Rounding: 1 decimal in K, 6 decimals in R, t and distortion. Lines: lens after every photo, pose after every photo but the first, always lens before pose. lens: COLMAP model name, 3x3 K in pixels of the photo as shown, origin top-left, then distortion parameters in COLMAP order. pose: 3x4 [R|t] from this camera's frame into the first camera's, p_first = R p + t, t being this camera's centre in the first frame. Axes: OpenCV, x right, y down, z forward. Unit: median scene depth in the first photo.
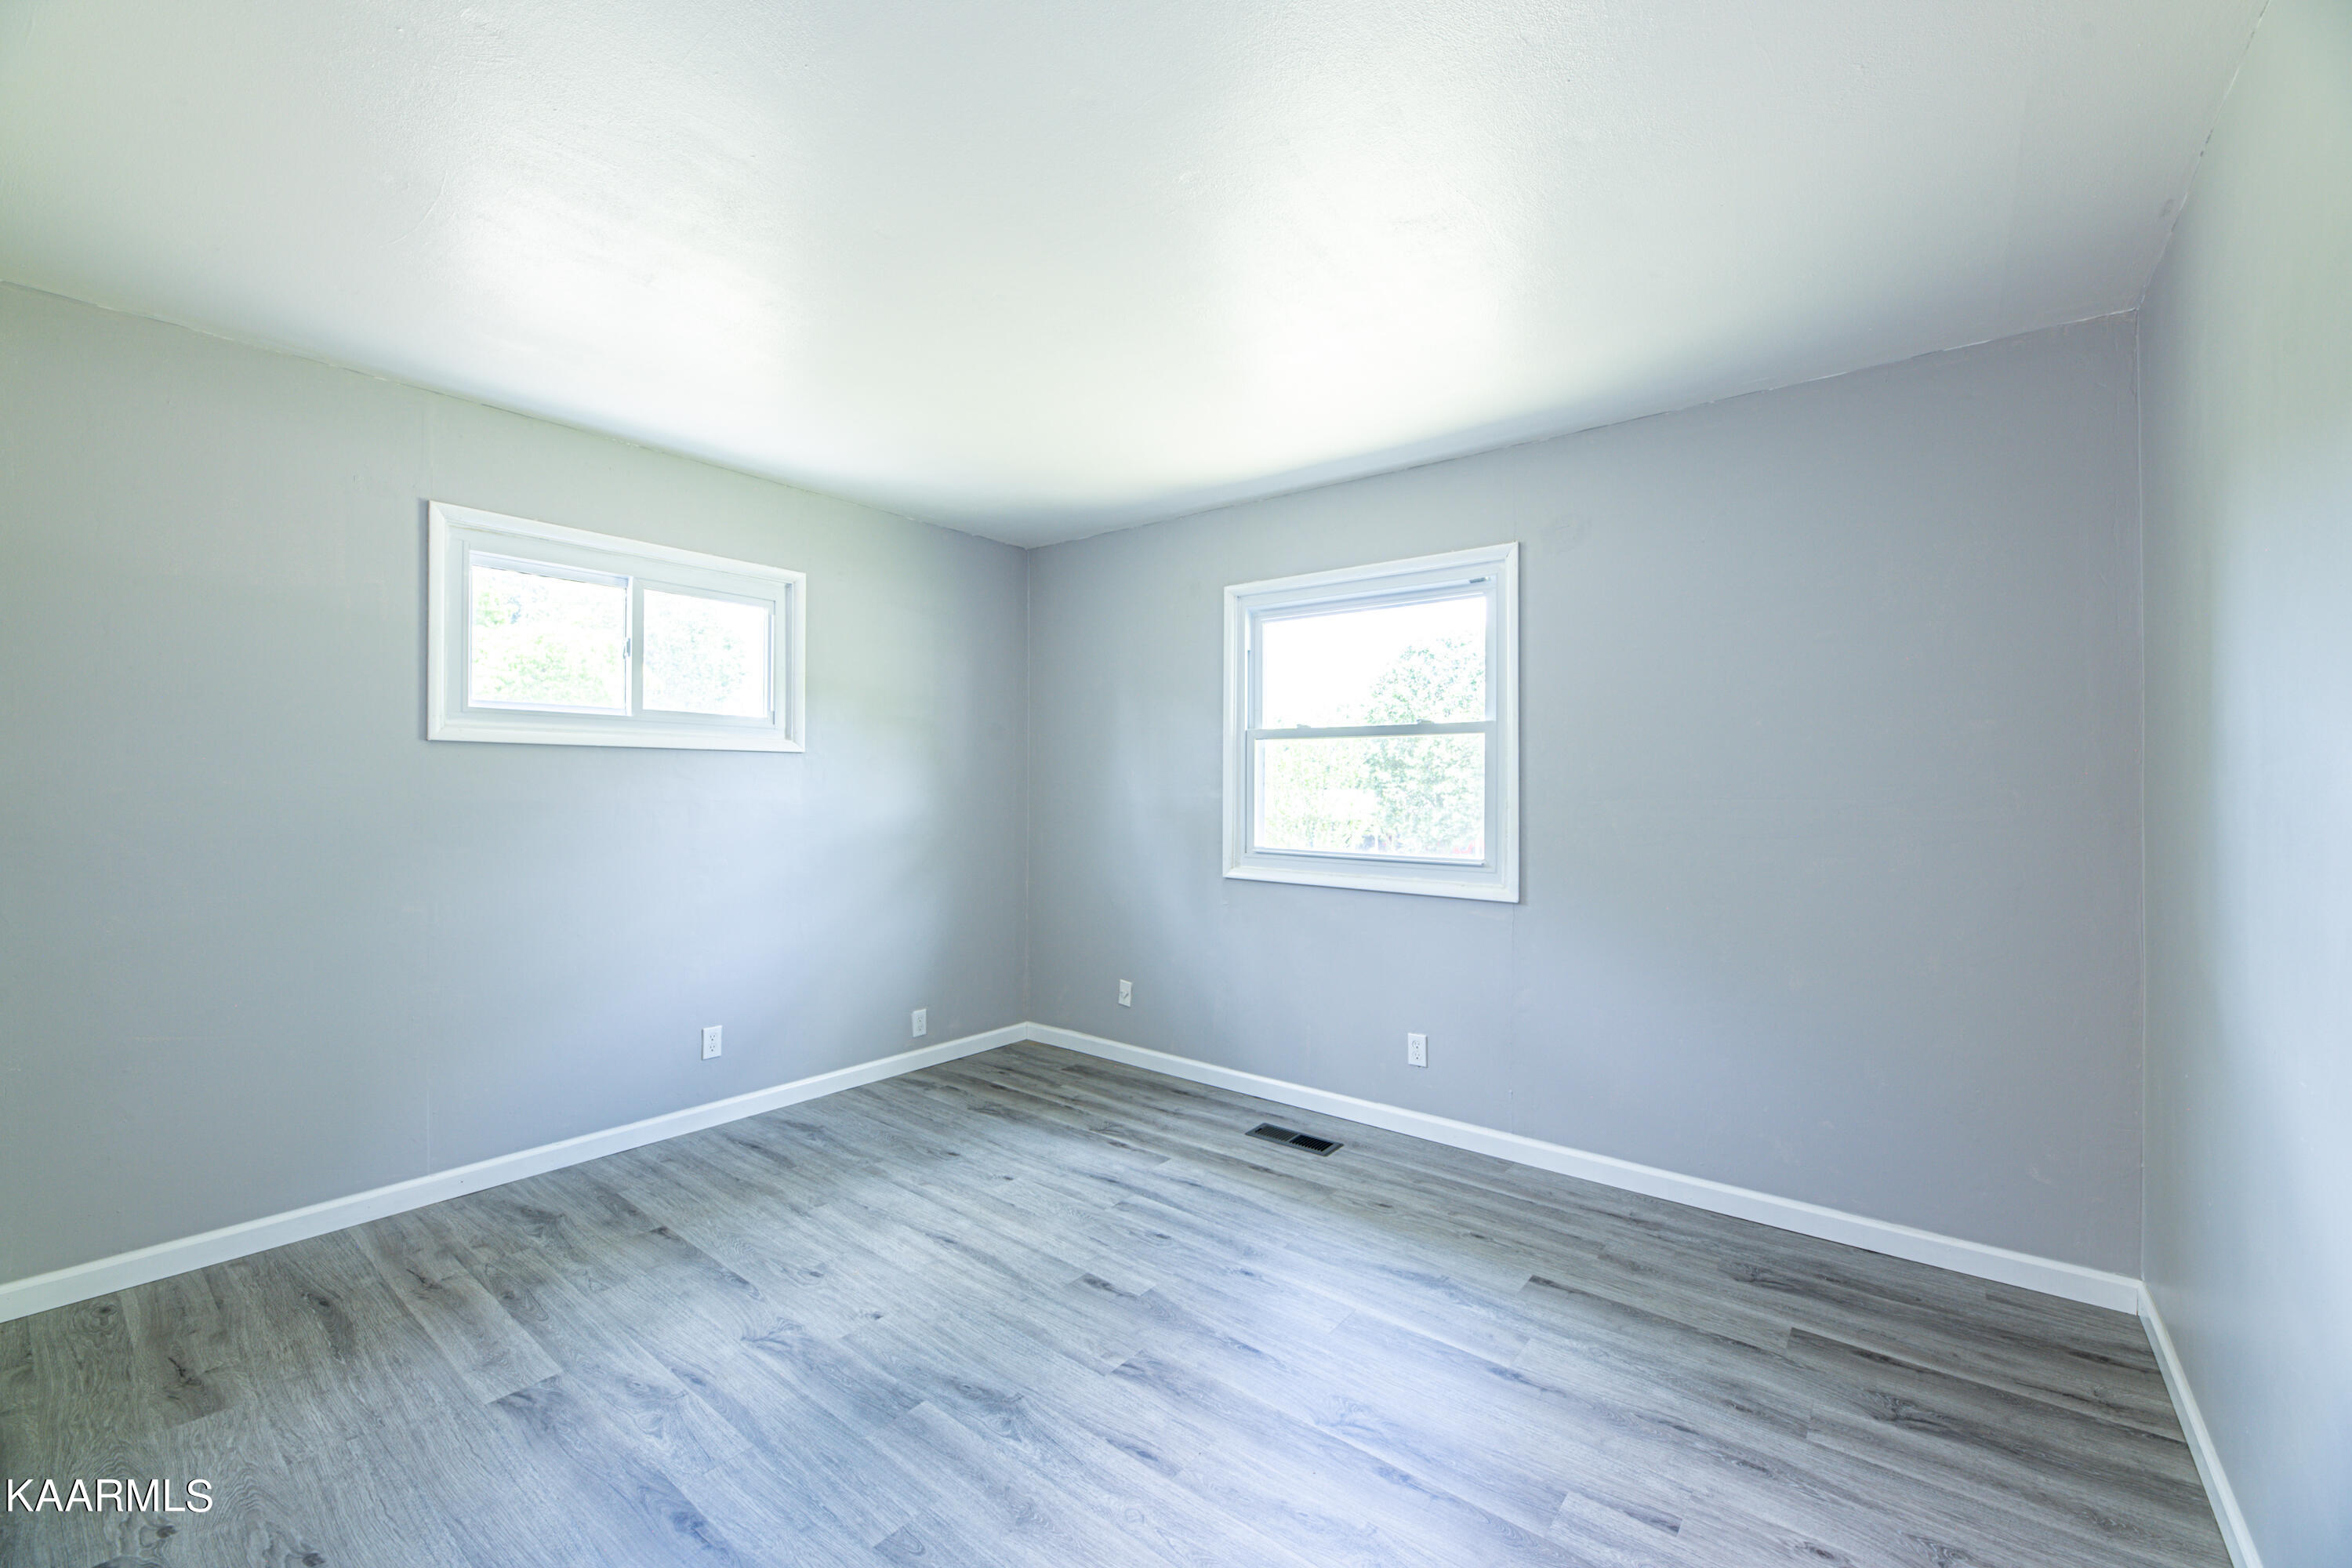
lens RADIAL K [[968.2, 0, 1172.7], [0, 968.2, 786.0], [0, 0, 1]] dist [-0.002672, -0.001348]
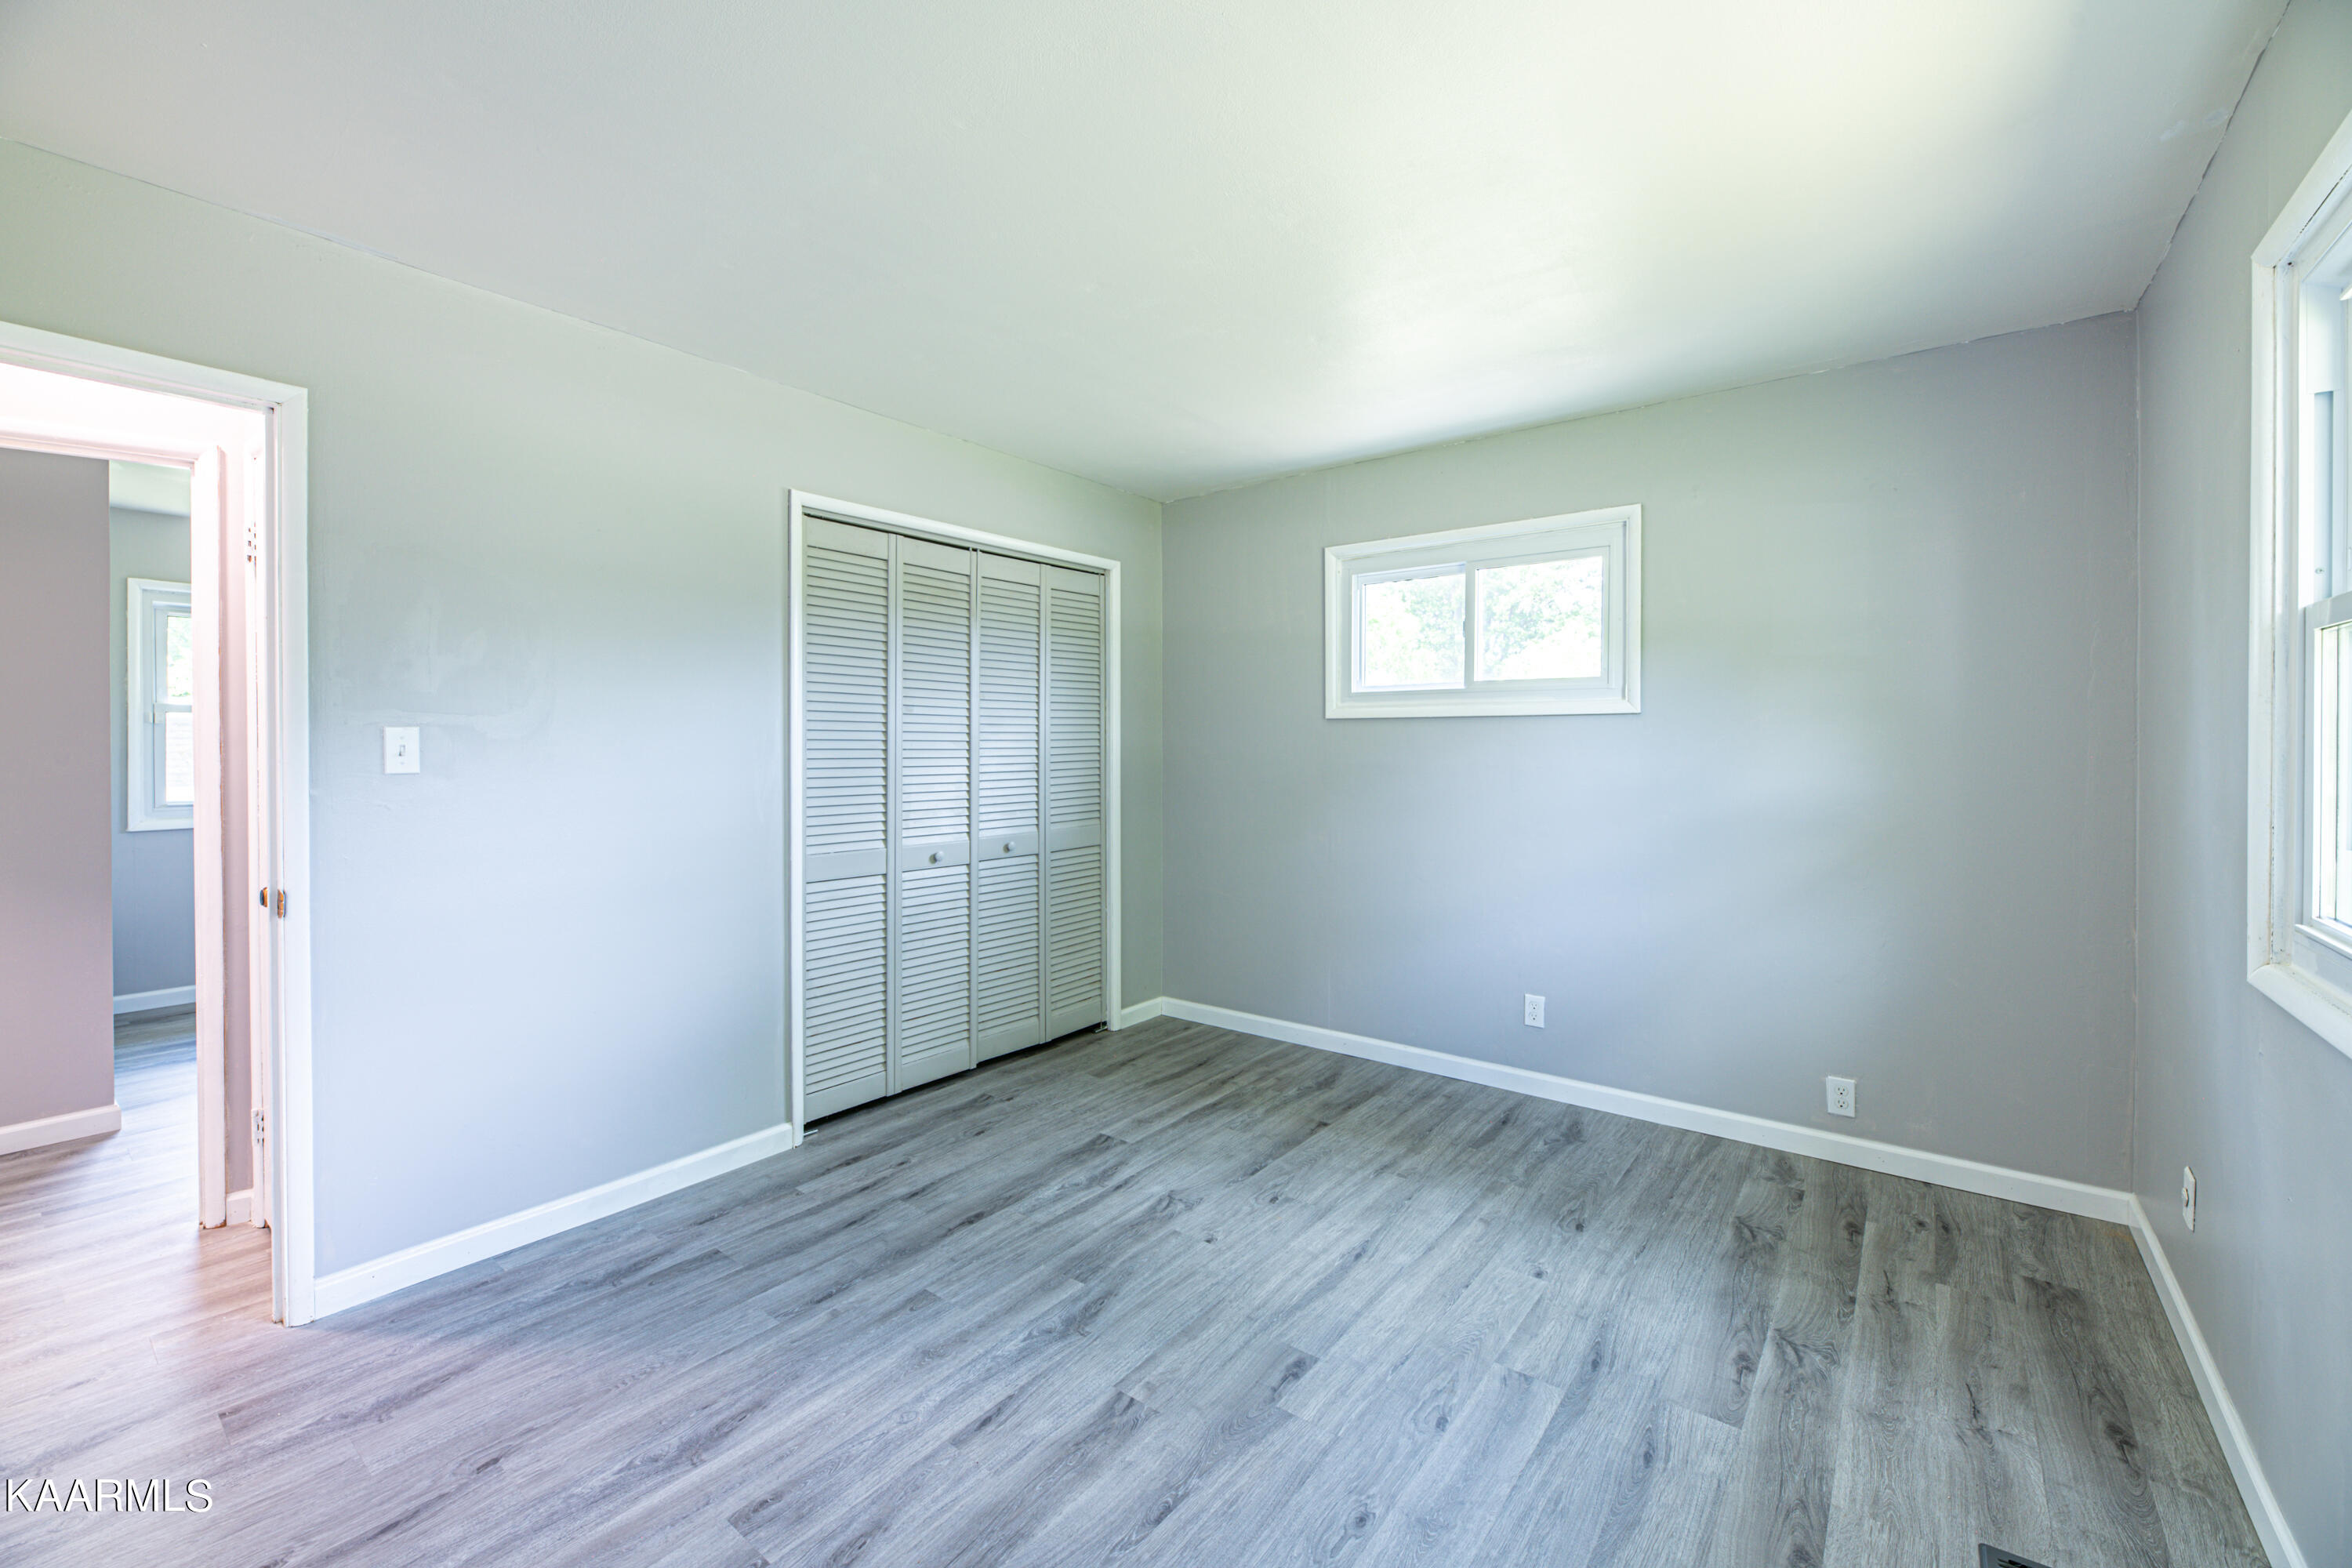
lens RADIAL K [[968.2, 0, 1177.7], [0, 968.2, 761.2], [0, 0, 1]] dist [-0.002672, -0.001348]
pose [[0.001748, 0.012568, -0.999919, 0.540381], [-0.002039, 0.999919, 0.012564, -0.002702], [0.999996, 0.002016, 0.001773, 0.670430]]
